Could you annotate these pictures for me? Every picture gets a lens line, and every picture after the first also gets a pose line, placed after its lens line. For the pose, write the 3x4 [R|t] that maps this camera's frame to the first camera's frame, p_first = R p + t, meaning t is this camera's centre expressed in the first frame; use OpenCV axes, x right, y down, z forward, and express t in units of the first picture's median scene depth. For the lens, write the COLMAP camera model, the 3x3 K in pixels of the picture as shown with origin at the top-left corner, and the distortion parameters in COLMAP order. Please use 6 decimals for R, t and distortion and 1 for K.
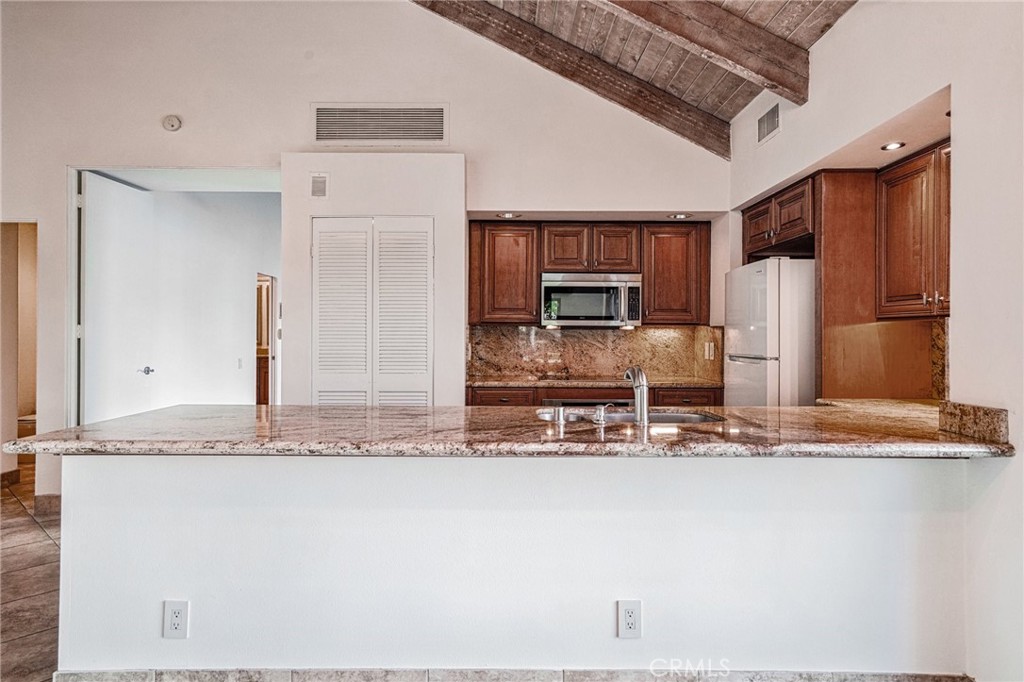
lens RADIAL K [[612.8, 0, 509.2], [0, 612.8, 329.7], [0, 0, 1]] dist [-0.025411, 0.001614]
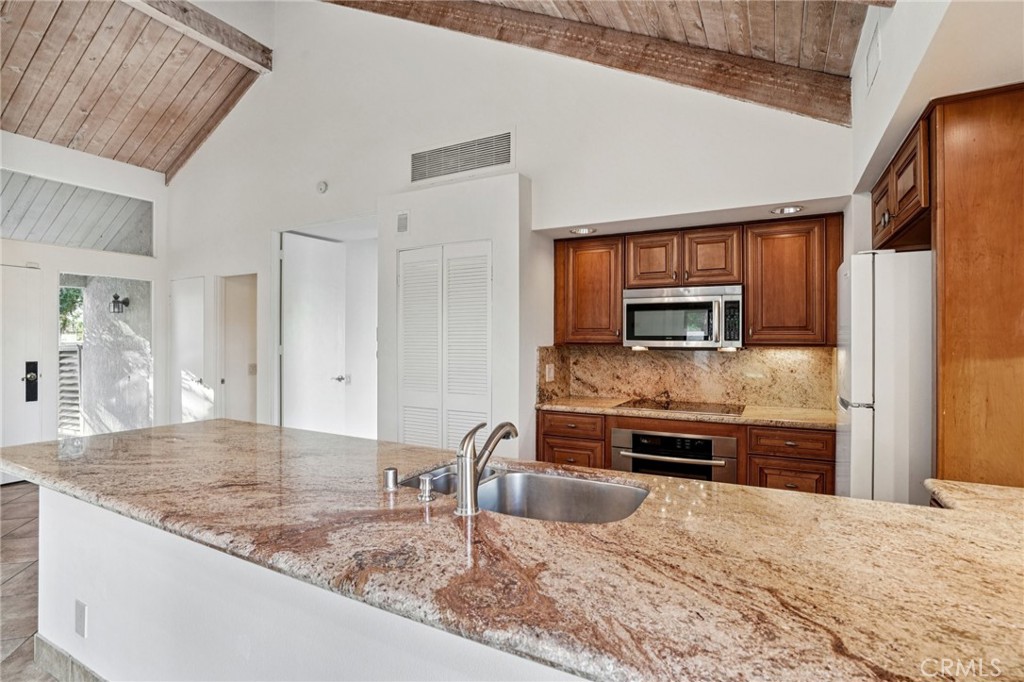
lens RADIAL K [[499.9, 0, 501.5], [0, 499.9, 340.3], [0, 0, 1]] dist [-0.077258, 0.036456]
pose [[0.873711, -0.002137, -0.486440, 0.273673], [0.004707, 0.999981, 0.004062, -0.021506], [0.486422, -0.005839, 0.873704, 0.276903]]
